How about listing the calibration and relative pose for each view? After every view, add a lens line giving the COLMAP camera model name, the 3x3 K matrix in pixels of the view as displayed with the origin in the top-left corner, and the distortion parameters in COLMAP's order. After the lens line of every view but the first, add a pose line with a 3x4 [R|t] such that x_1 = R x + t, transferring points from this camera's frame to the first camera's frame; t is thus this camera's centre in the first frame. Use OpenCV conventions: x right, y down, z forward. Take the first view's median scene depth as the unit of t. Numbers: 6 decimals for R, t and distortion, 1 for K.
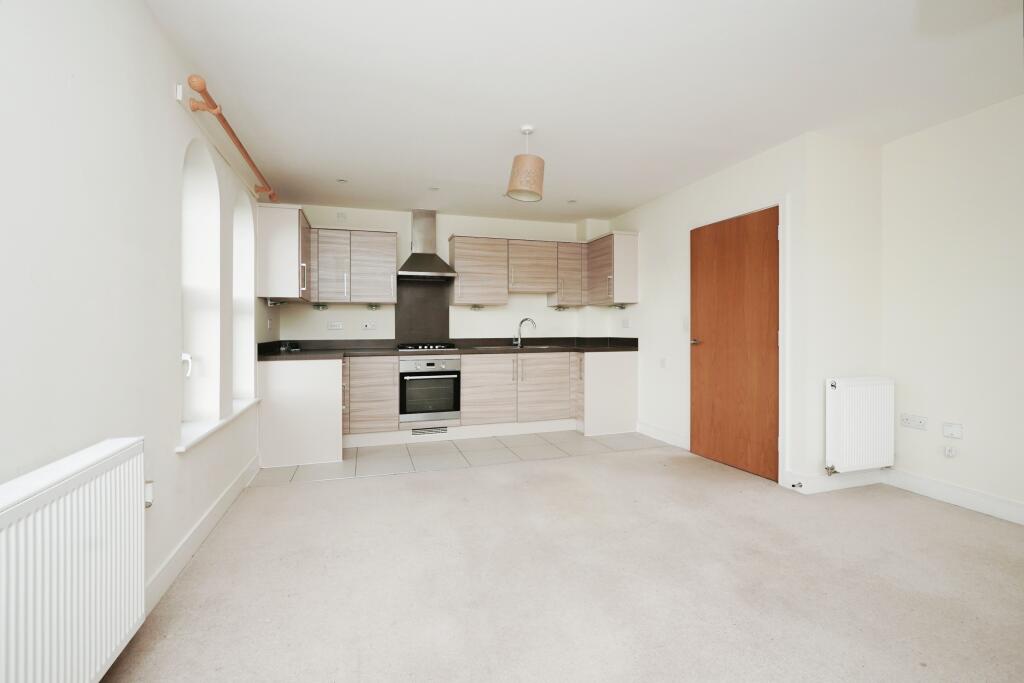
lens RADIAL K [[456.4, 0, 509.4], [0, 456.4, 338.6], [0, 0, 1]] dist [0.000021, 0.001101]
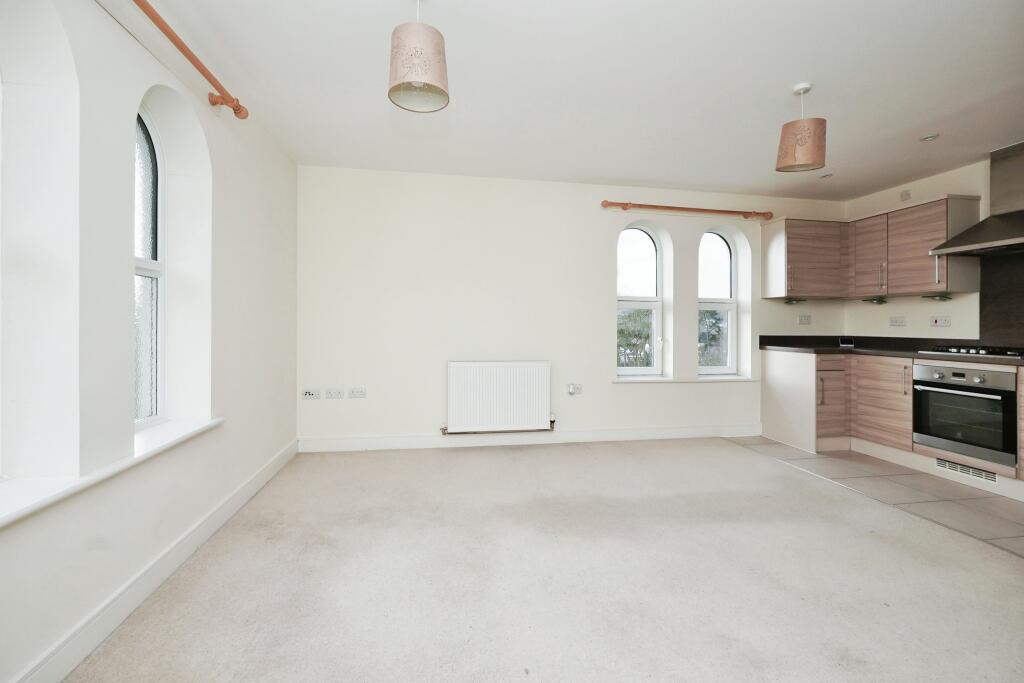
lens RADIAL K [[456.4, 0, 509.4], [0, 456.4, 338.6], [0, 0, 1]] dist [0.000021, 0.001101]
pose [[-0.135842, 0.038209, -0.989993, 0.641061], [-0.022112, 0.998890, 0.041587, -0.015048], [0.990484, 0.027540, -0.134846, 0.399129]]
